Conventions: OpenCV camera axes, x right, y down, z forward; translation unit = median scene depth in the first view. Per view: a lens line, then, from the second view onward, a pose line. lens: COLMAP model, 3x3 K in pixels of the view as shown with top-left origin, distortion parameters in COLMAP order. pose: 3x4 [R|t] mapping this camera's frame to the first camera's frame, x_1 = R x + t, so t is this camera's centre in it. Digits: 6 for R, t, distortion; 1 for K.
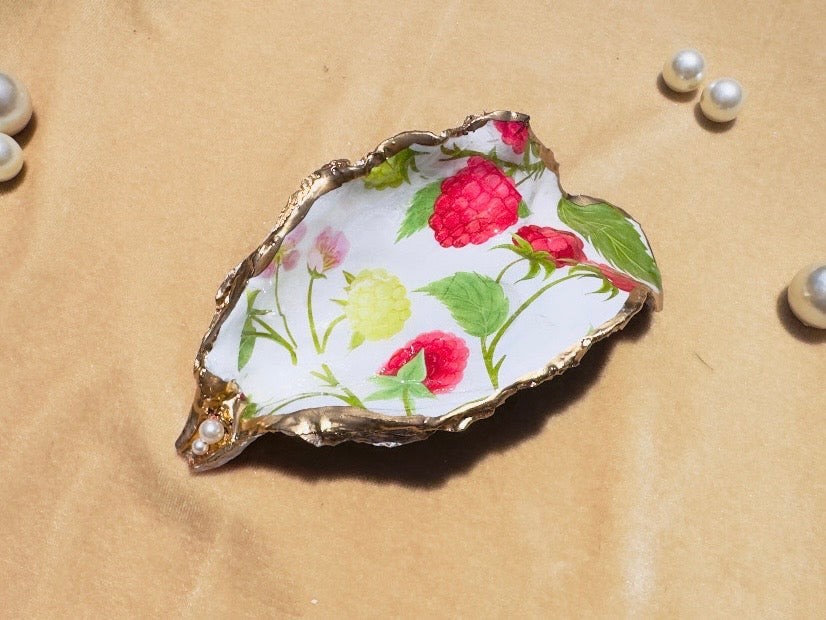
lens RADIAL K [[804.6, 0, 389.2], [0, 804.6, 362.1], [0, 0, 1]] dist [-0.001099, 0.001021]
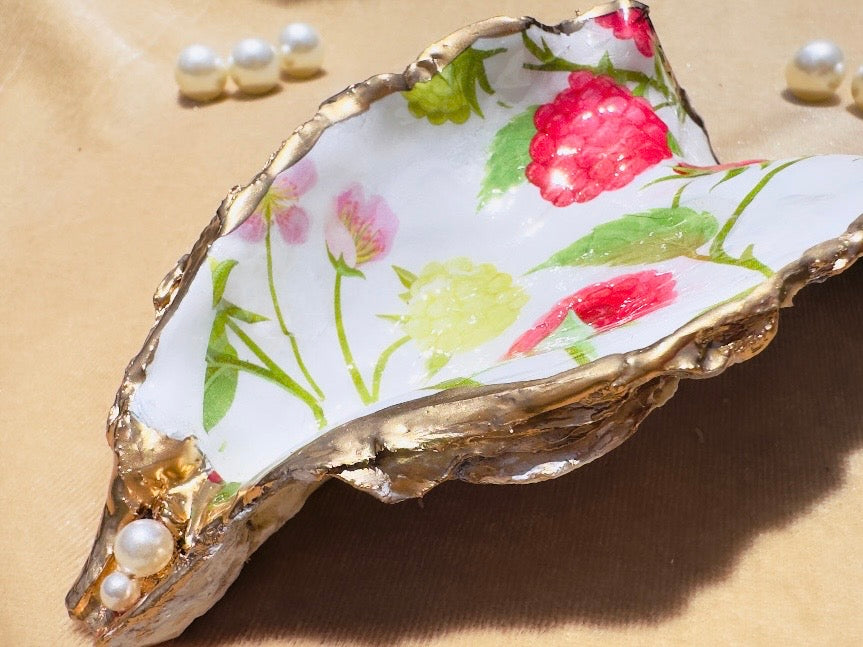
lens RADIAL K [[829.2, 0, 434.1], [0, 829.2, 383.6], [0, 0, 1]] dist [-0.013846, -0.004632]
pose [[0.986491, -0.161763, 0.025834, -0.058743], [0.155383, 0.874077, -0.460266, 0.232401], [0.051873, 0.458063, 0.887405, 0.543227]]
